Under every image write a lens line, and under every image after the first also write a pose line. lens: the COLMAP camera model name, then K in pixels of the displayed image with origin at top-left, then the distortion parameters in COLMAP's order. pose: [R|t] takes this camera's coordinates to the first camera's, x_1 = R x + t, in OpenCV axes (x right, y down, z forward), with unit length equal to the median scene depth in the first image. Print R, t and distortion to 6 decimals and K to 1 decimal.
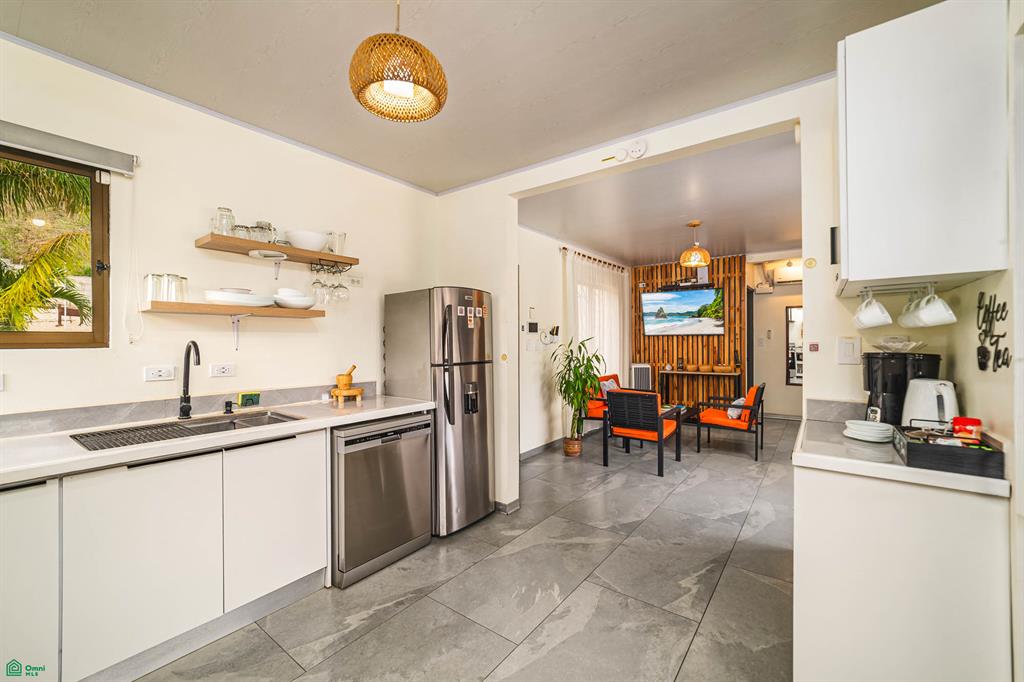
lens RADIAL K [[413.7, 0, 532.3], [0, 413.7, 341.6], [0, 0, 1]] dist [-0.001067, 0.000262]
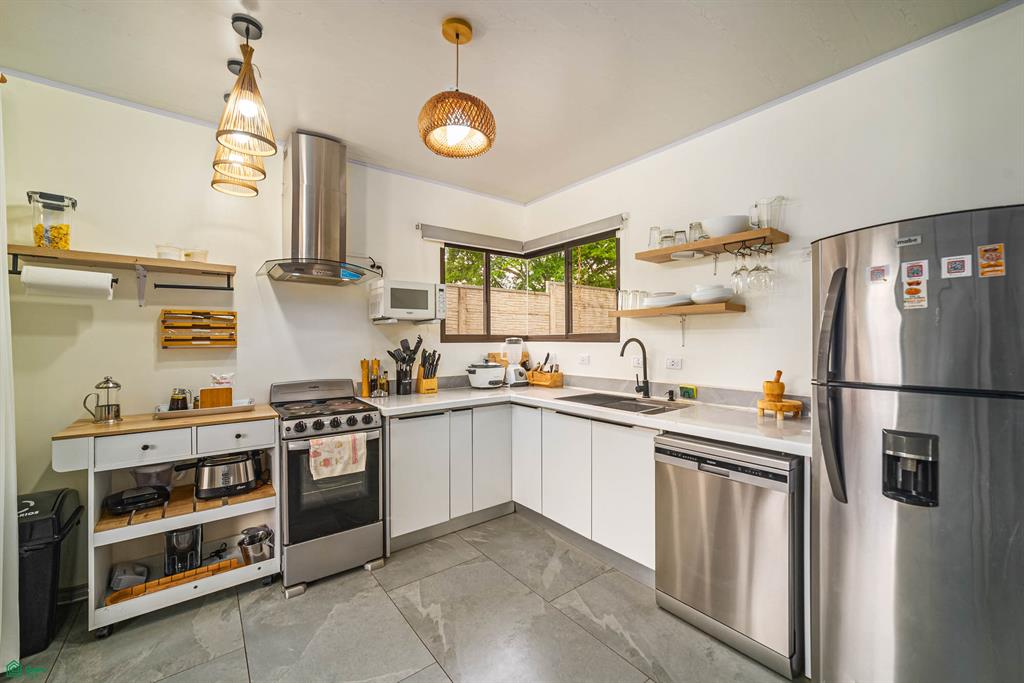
lens RADIAL K [[413.7, 0, 532.3], [0, 413.7, 342.1], [0, 0, 1]] dist [-0.001067, 0.000262]
pose [[-0.261948, 0.008447, -0.965045, 0.515060], [-0.002872, 0.999950, 0.009532, -0.000614], [0.965078, 0.005268, -0.261911, 0.986667]]
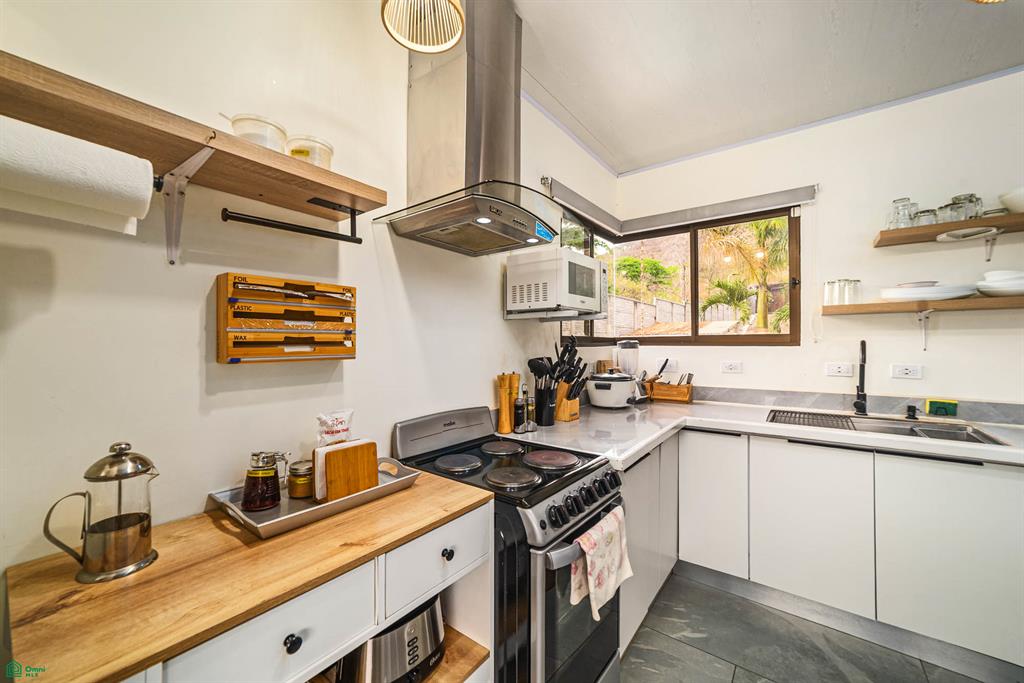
lens RADIAL K [[398.6, 0, 511.9], [0, 398.6, 345.0], [0, 0, 1]] dist [-0.009565, 0.004933]
pose [[-0.025687, 0.006033, -0.999652, 0.181541], [-0.001555, 0.999980, 0.006075, 0.005102], [0.999669, 0.001711, -0.025677, 0.141315]]
